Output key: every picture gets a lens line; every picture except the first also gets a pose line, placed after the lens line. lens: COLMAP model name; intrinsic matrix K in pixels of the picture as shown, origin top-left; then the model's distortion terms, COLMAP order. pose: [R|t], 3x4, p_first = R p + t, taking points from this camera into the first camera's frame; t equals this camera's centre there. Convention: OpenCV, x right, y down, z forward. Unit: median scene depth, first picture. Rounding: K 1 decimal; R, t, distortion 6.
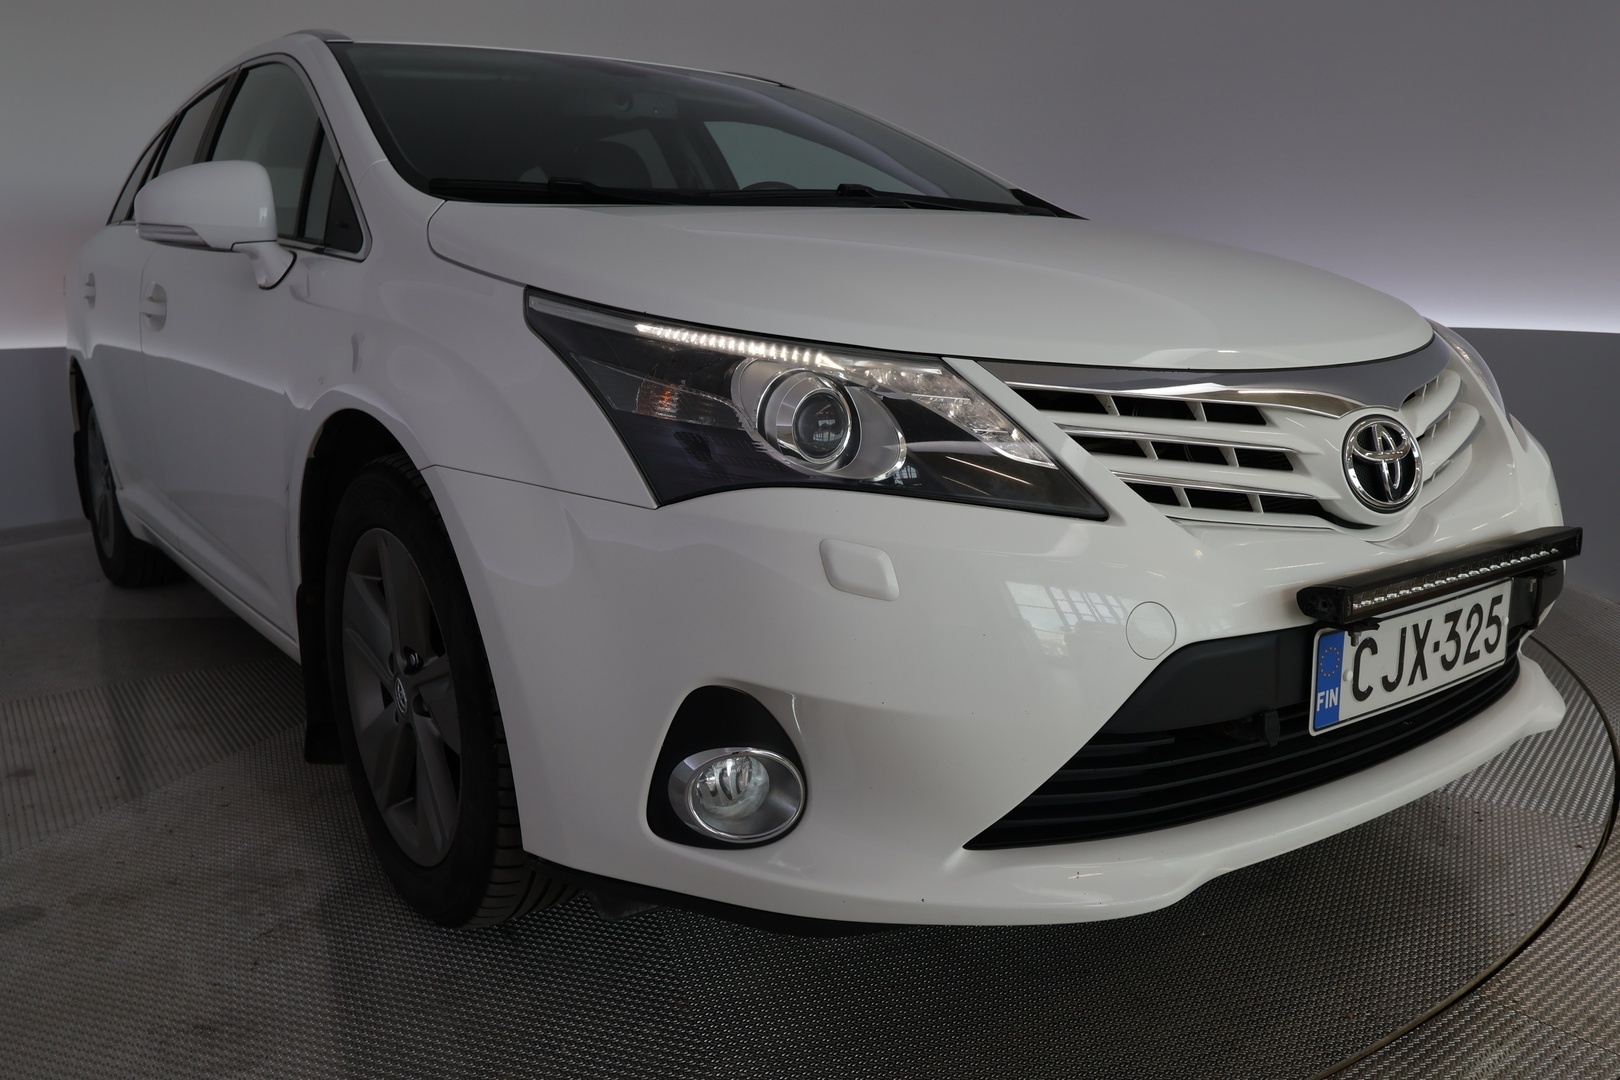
lens RADIAL K [[1254.7, 0, 810.0], [0, 1254.7, 540.0], [0, 0, 1]] dist [-0.003001, 0.005043]
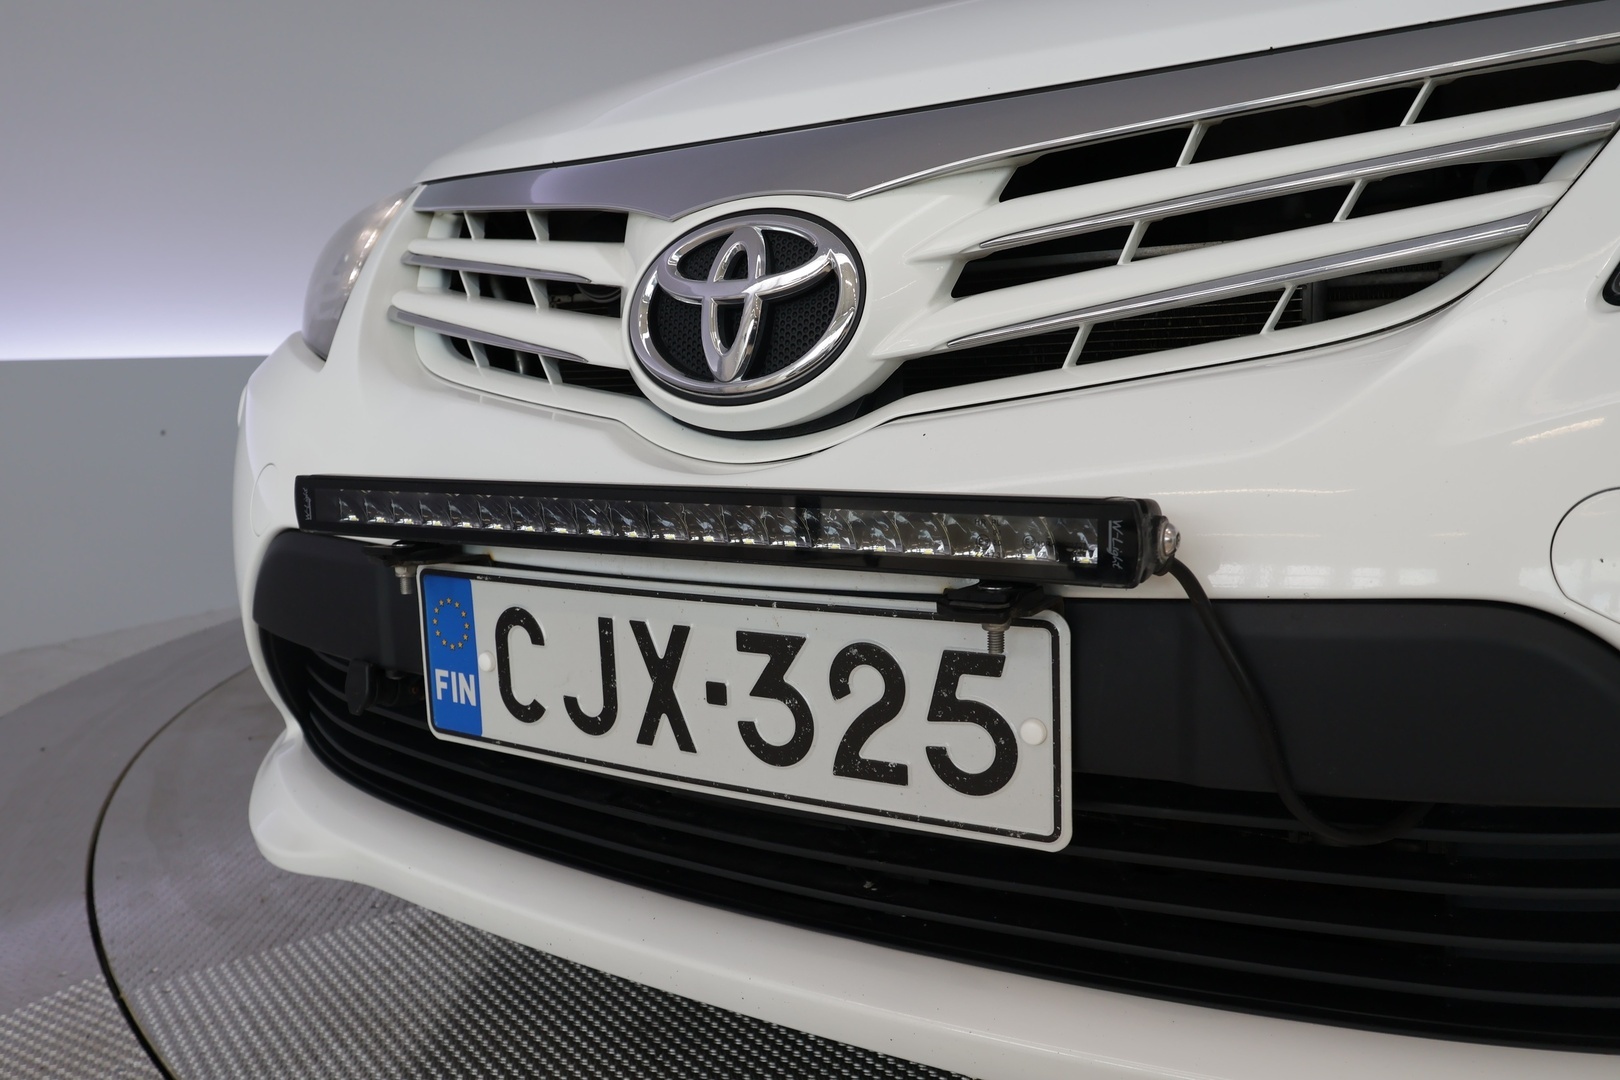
lens RADIAL K [[1243.6, 0, 810.0], [0, 1243.6, 540.0], [0, 0, 1]] dist [-0.005397, -0.002408]
pose [[0.377281, 0.140164, -0.915431, 1.185324], [-0.142443, 0.985501, 0.092187, -0.025128], [0.915079, 0.095616, 0.391776, 1.073558]]
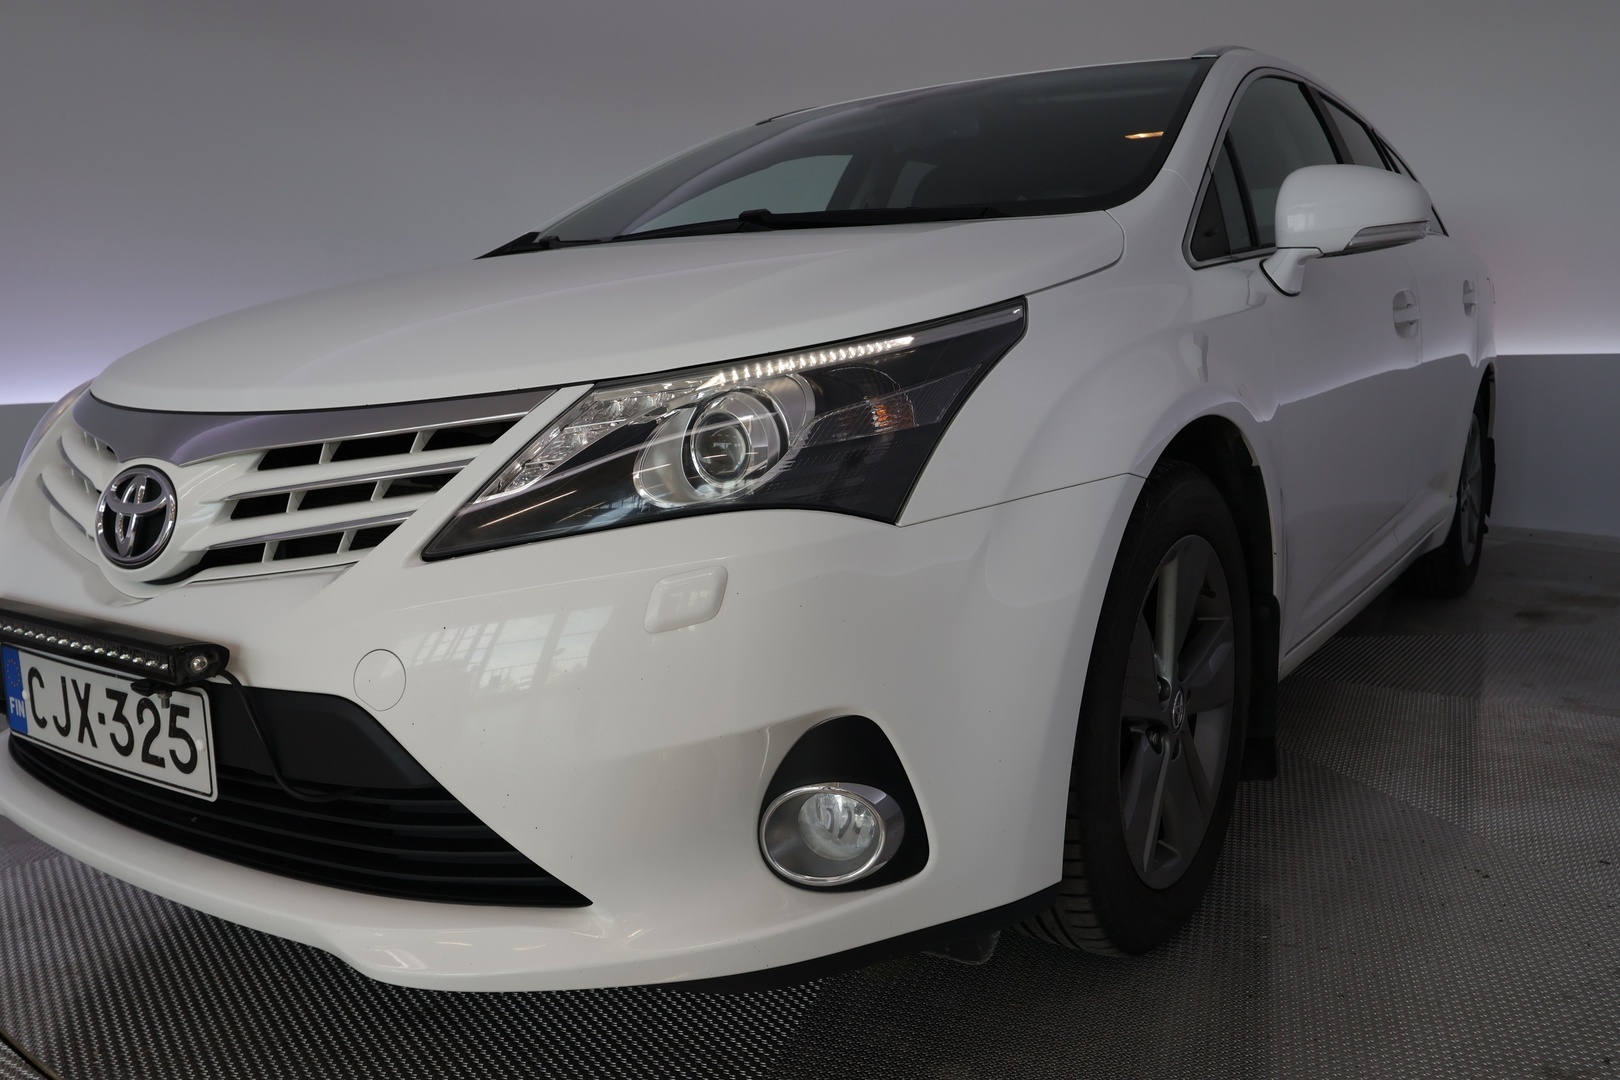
lens RADIAL K [[1254.7, 0, 810.0], [0, 1254.7, 540.0], [0, 0, 1]] dist [-0.003001, 0.005043]
pose [[0.331614, 0.158975, -0.929924, 1.931436], [-0.164752, 0.980312, 0.108837, -0.295985], [0.928918, 0.117115, 0.351276, 1.457642]]
